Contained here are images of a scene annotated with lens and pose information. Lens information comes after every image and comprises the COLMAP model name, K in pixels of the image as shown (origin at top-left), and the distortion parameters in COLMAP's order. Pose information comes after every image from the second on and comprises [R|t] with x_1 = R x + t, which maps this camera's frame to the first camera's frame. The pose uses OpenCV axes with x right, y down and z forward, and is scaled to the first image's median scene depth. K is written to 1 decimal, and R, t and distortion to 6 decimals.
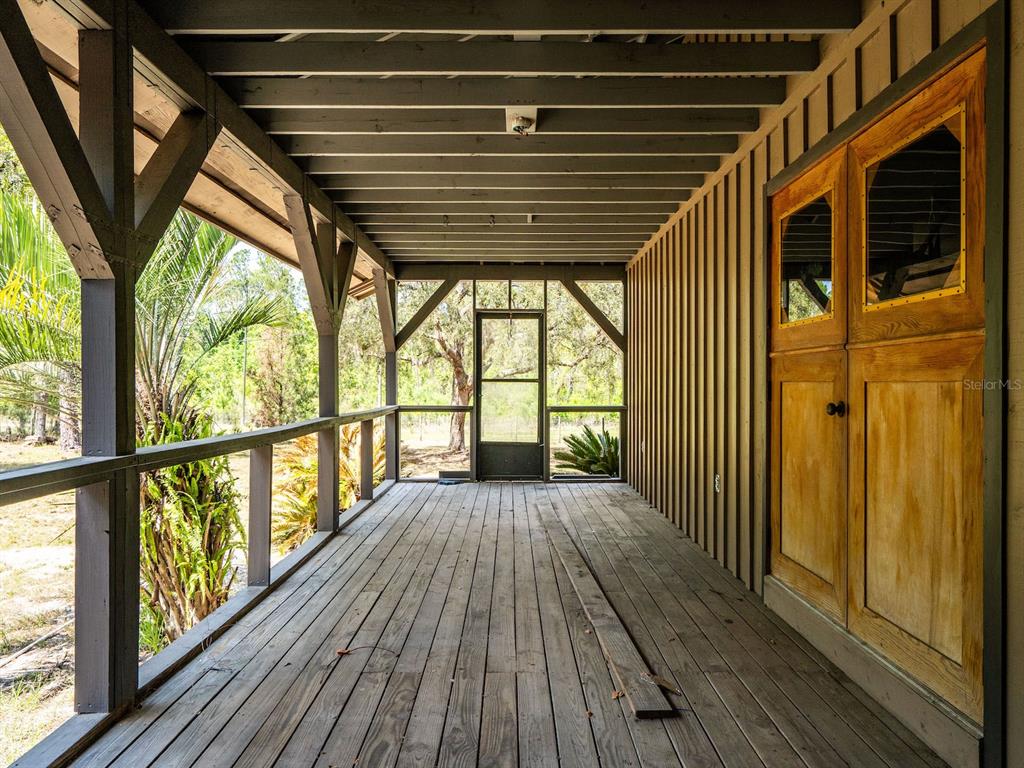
lens RADIAL K [[703.6, 0, 512.0], [0, 703.6, 384.0], [0, 0, 1]] dist [0.010758, 0.003859]
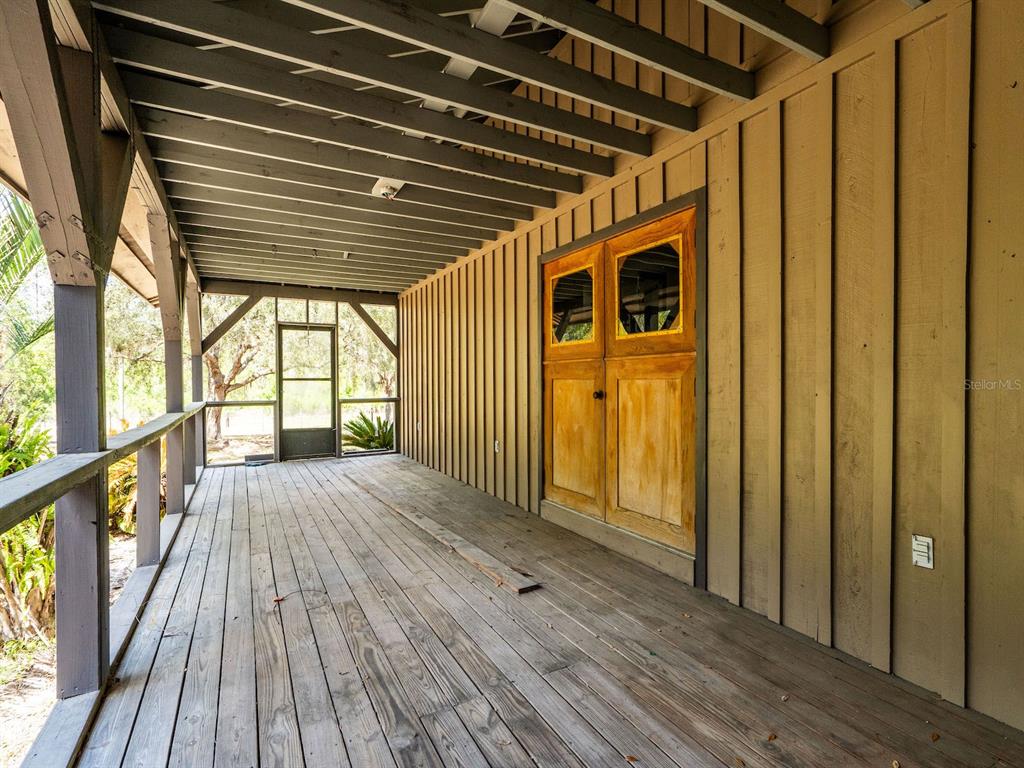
lens RADIAL K [[512.8, 0, 539.7], [0, 512.8, 383.9], [0, 0, 1]] dist [-0.001040, 0.001069]
pose [[0.864207, -0.009500, 0.503047, -0.270564], [0.006931, 0.999952, 0.006977, -0.001297], [-0.503089, -0.002543, 0.864231, -0.006804]]
